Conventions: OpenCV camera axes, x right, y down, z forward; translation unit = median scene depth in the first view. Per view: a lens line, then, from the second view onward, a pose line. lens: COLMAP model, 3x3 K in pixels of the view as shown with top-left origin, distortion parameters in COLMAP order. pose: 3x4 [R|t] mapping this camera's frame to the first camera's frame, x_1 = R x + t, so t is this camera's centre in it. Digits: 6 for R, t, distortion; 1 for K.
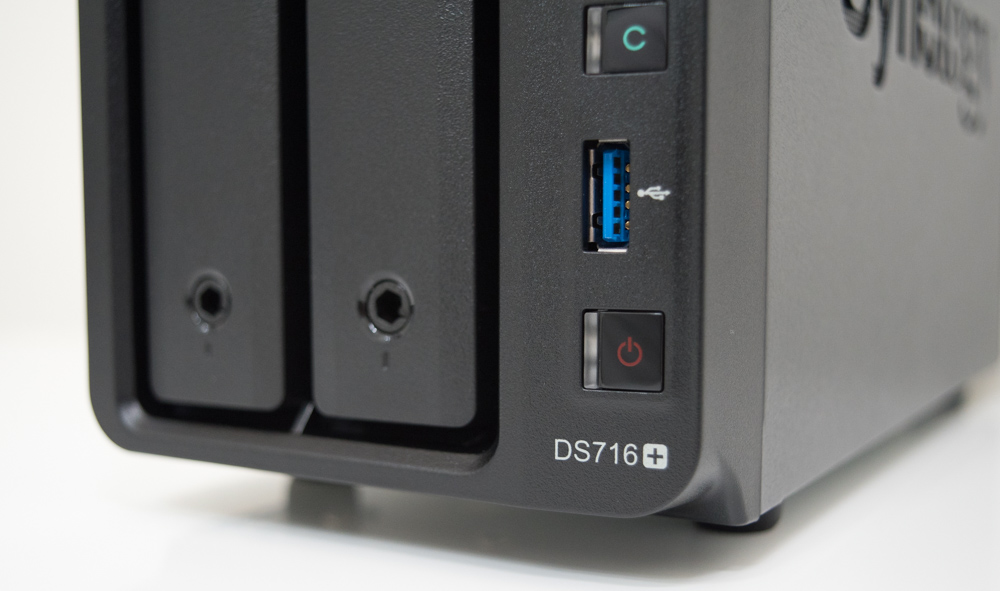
lens RADIAL K [[1169.0, 0, 479.1], [0, 1169.0, 326.9], [0, 0, 1]] dist [-0.056806, 0.000000]
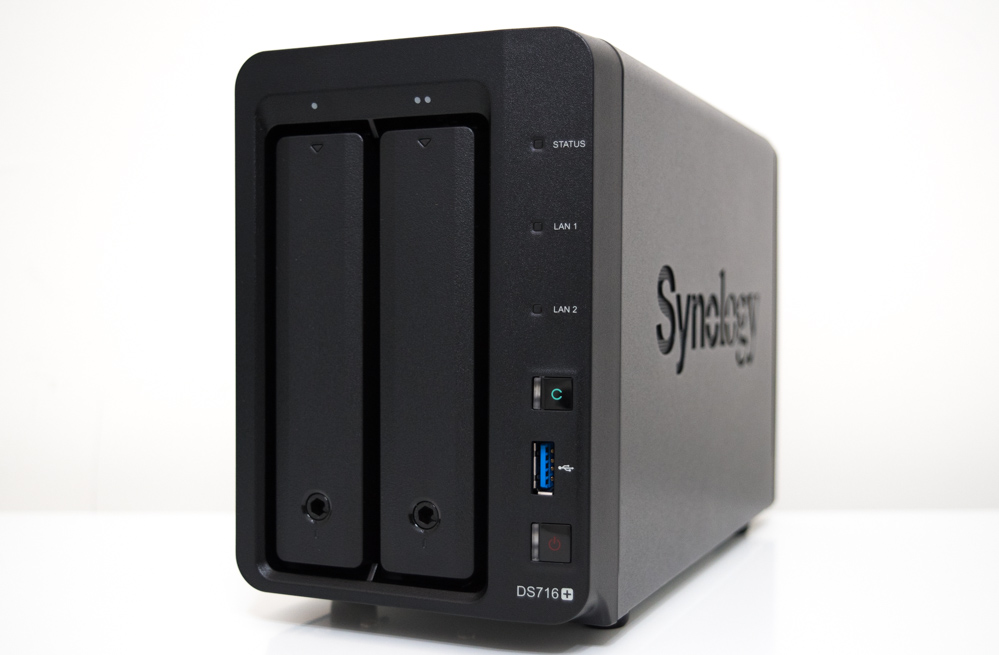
lens RADIAL K [[1149.3, 0, 492.0], [0, 1149.3, 341.3], [0, 0, 1]] dist [-0.035092, 0.000000]
pose [[0.991302, 0.002453, 0.131585, -0.231294], [0.005174, 0.998327, -0.057593, -0.204090], [-0.131506, 0.057773, 0.989631, -0.943828]]
